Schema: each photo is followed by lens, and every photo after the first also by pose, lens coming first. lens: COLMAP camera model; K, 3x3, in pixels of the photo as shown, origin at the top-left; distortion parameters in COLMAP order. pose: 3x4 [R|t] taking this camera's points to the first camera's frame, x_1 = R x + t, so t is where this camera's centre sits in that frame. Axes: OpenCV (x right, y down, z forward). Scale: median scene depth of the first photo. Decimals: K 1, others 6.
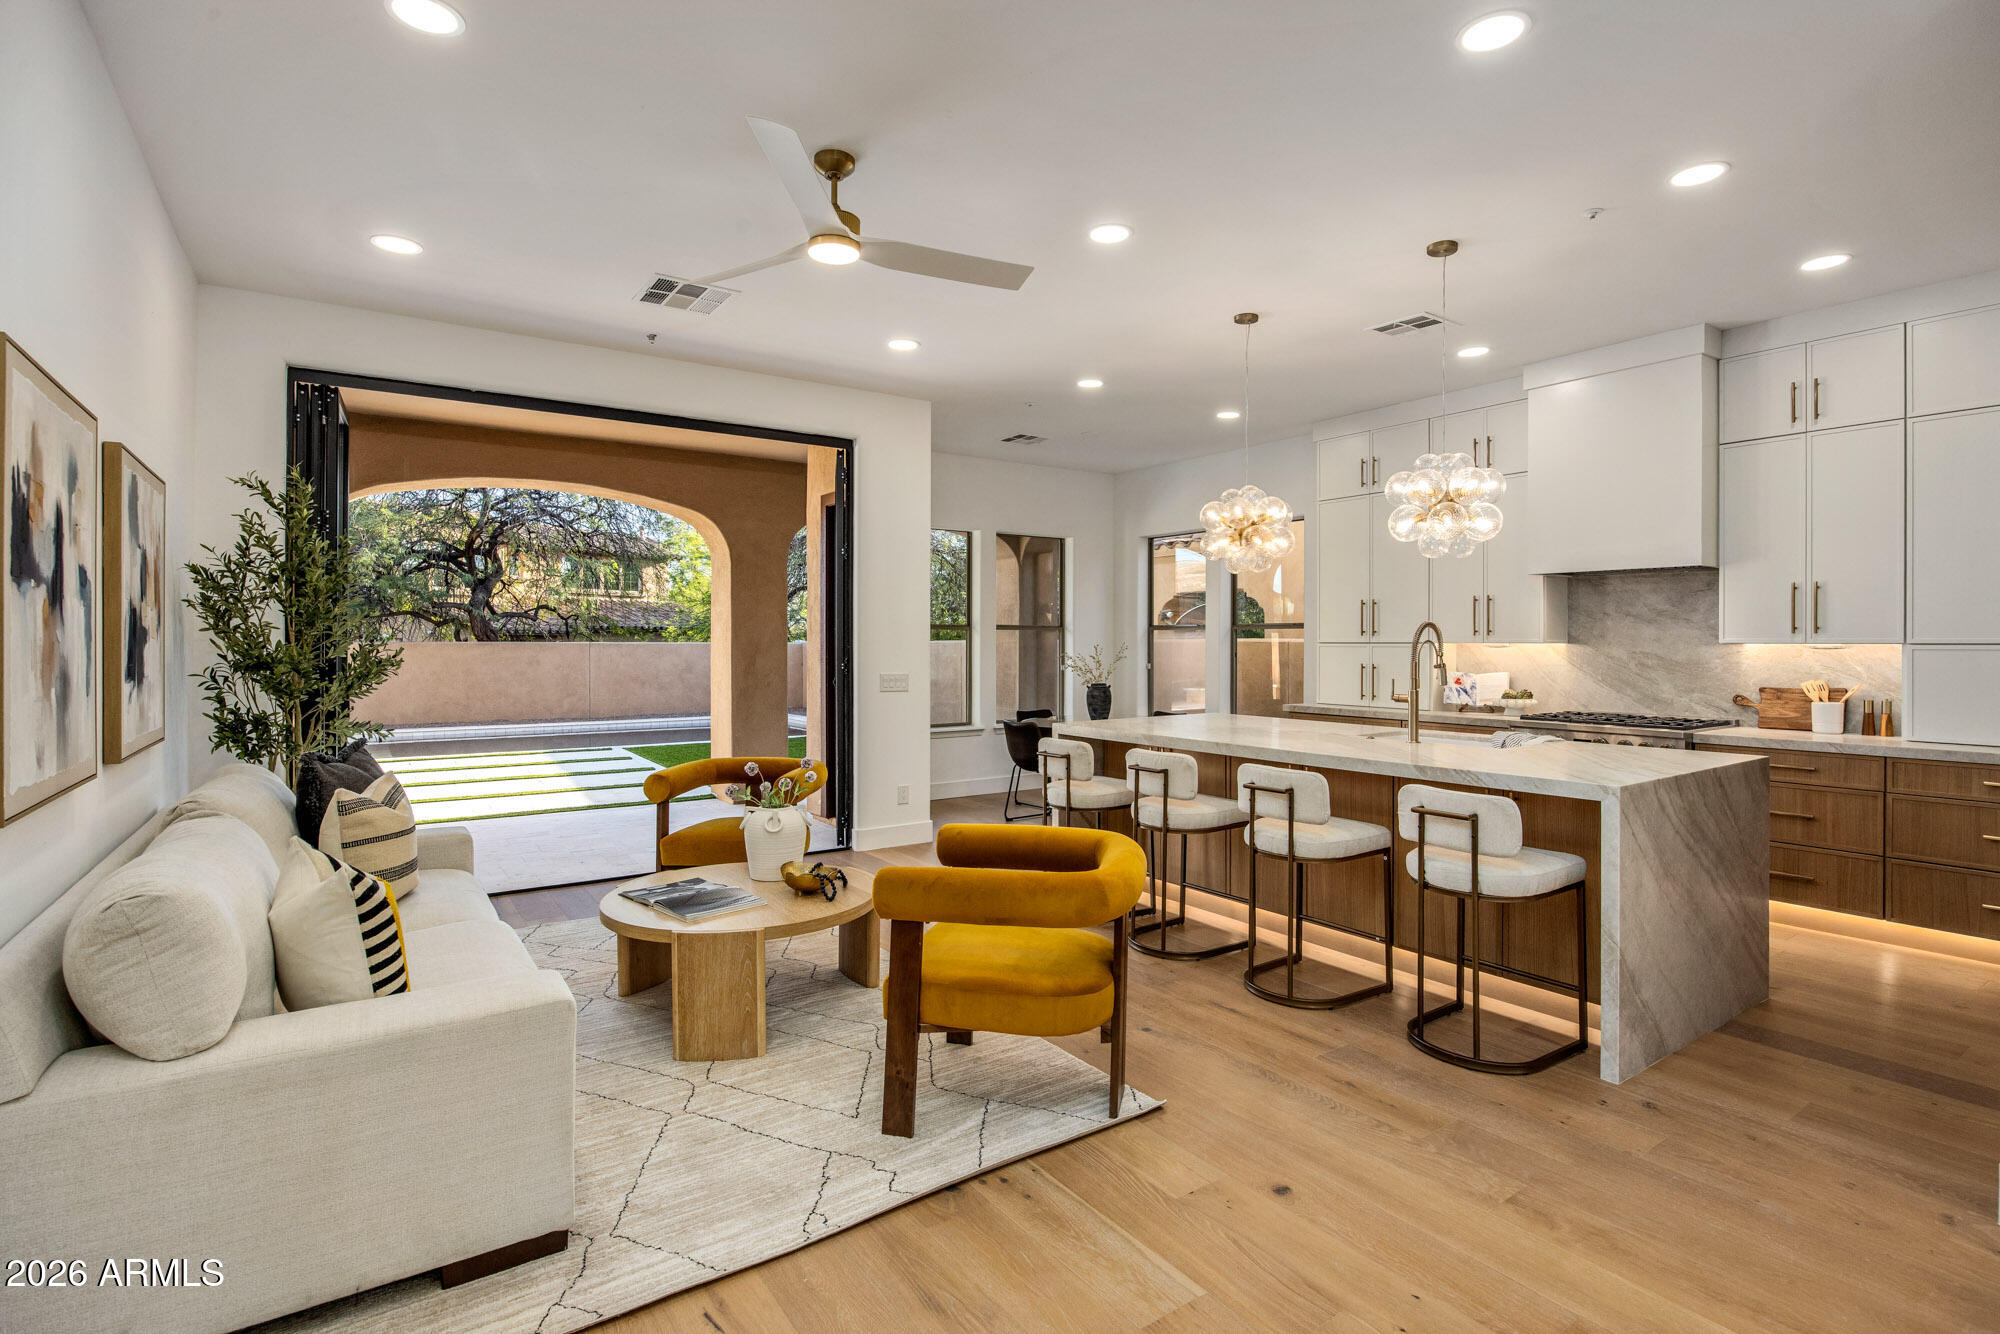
lens RADIAL K [[964.5, 0, 1007.2], [0, 964.5, 646.2], [0, 0, 1]] dist [-0.010007, -0.001772]
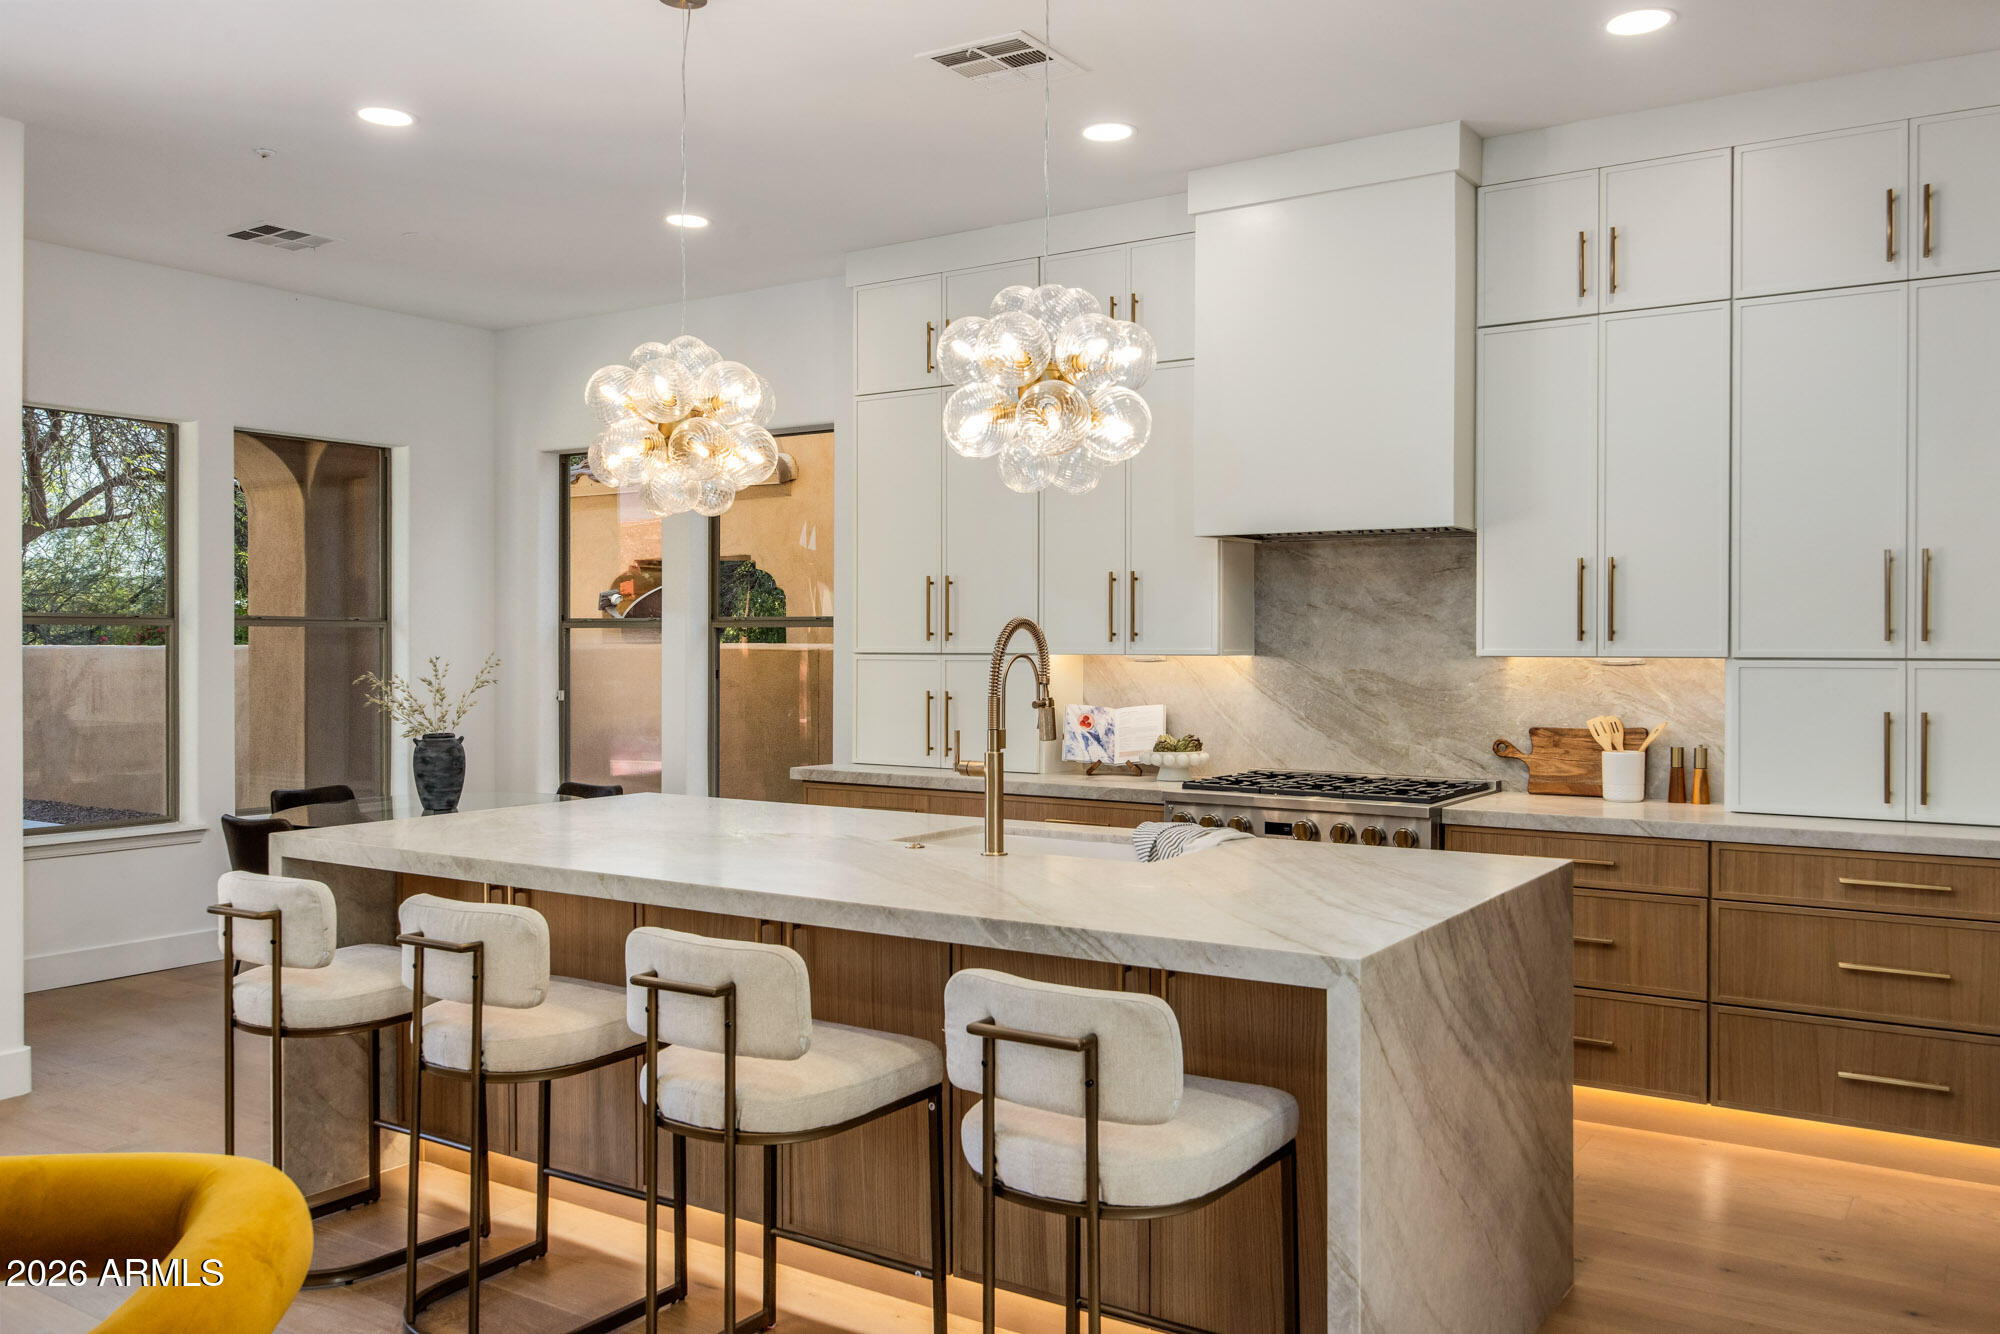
lens RADIAL K [[1574.9, 0, 1010.9], [0, 1574.9, 660.0], [0, 0, 1]] dist [-0.005781, -0.006515]
pose [[0.928688, -0.002672, 0.370852, 0.106851], [0.000765, 0.999986, 0.005289, -0.006597], [-0.370861, -0.004628, 0.928677, 0.196198]]
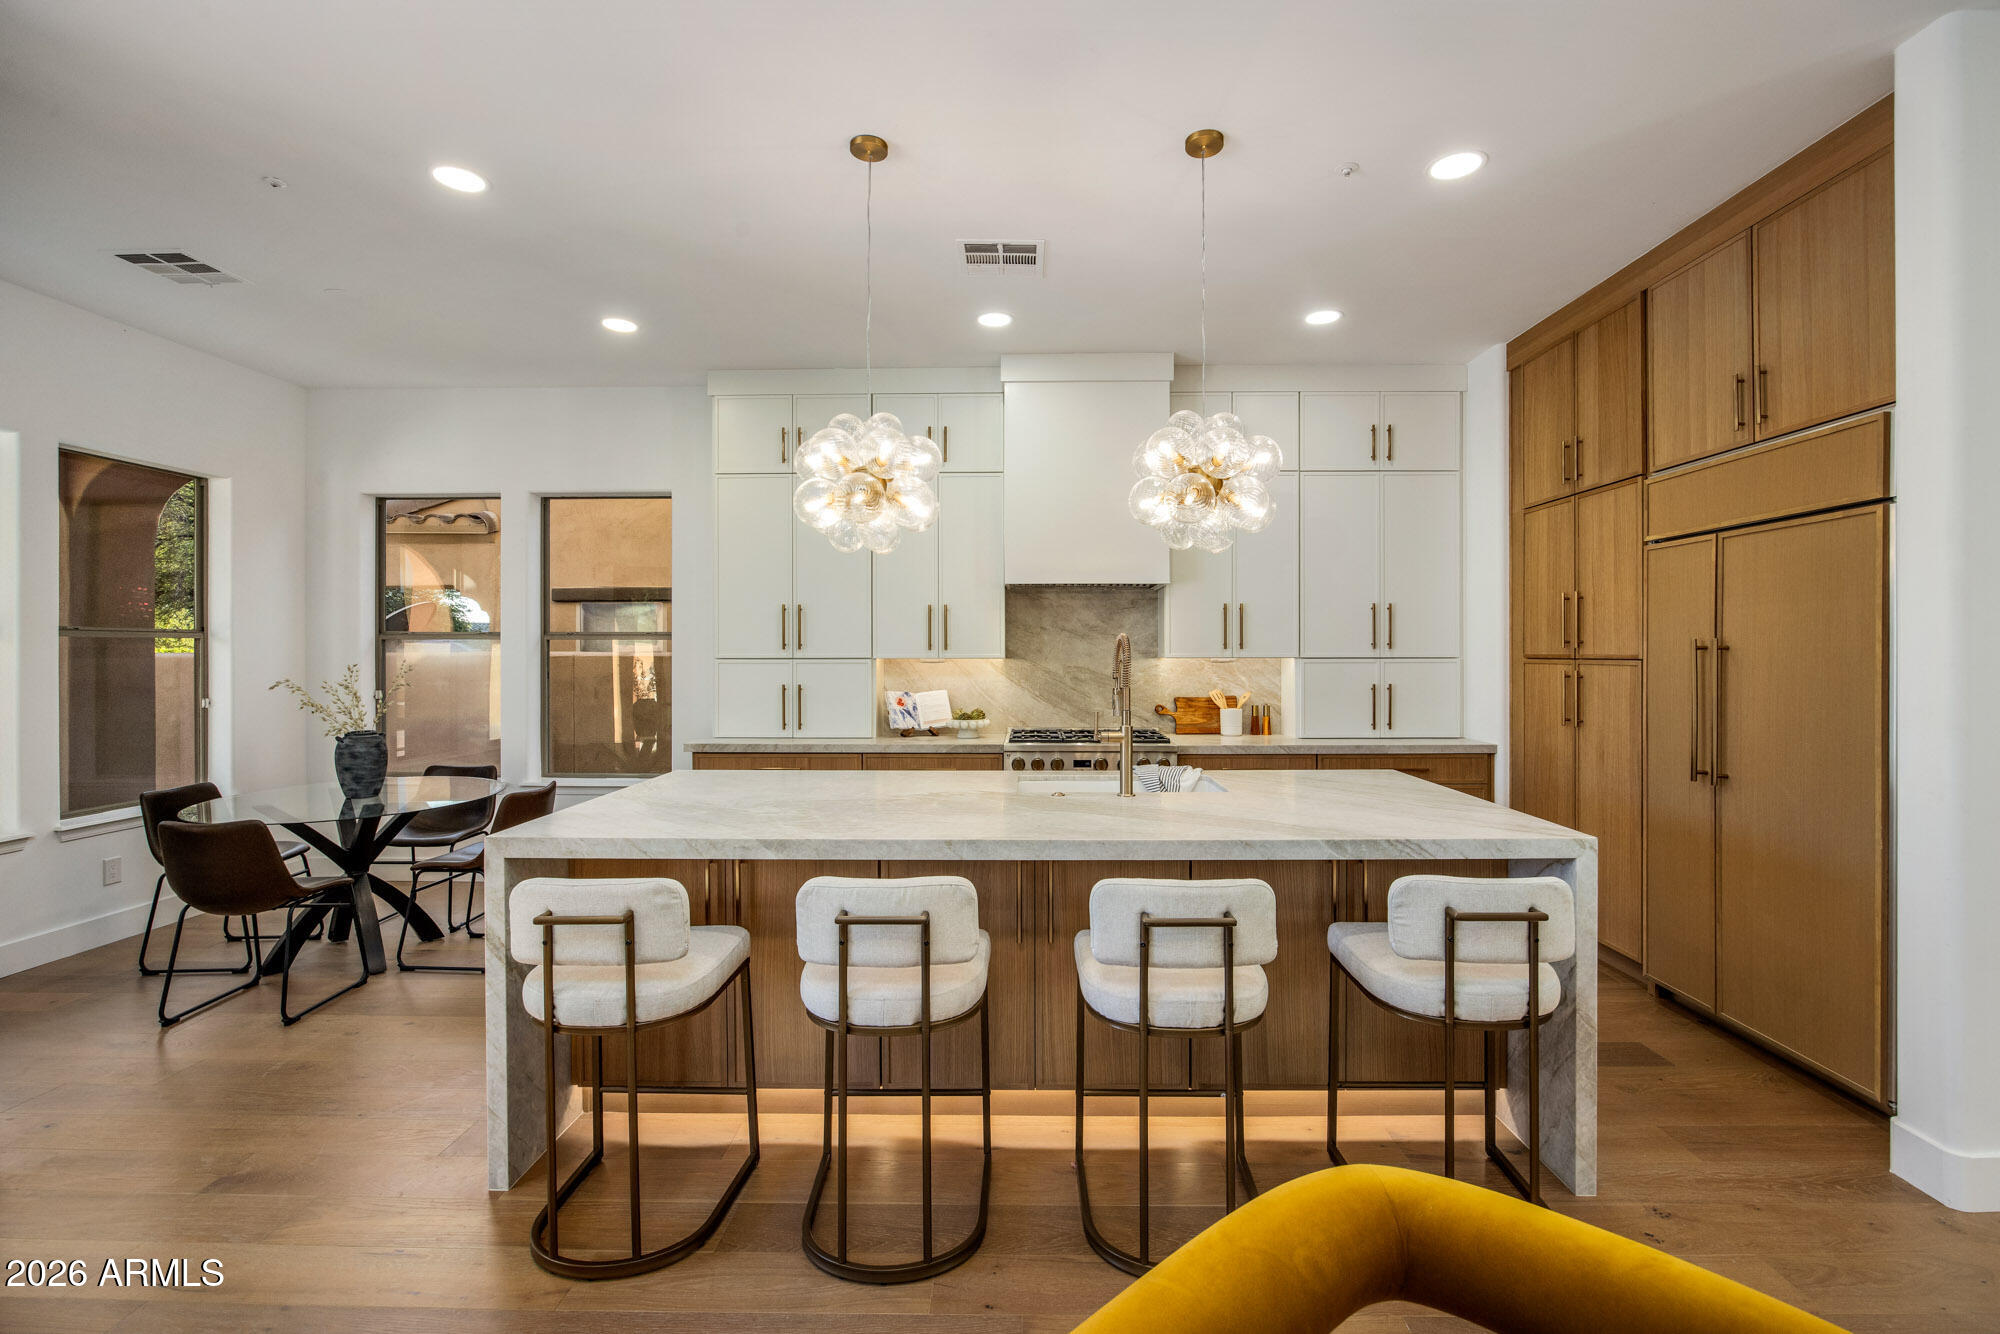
lens RADIAL K [[894.9, 0, 1010.8], [0, 894.9, 652.2], [0, 0, 1]] dist [-0.012826, 0.000876]
pose [[0.583206, -0.002404, 0.812321, -0.173155], [0.005419, 0.999985, -0.000931, -0.010024], [-0.812306, 0.004945, 0.583210, 0.589005]]
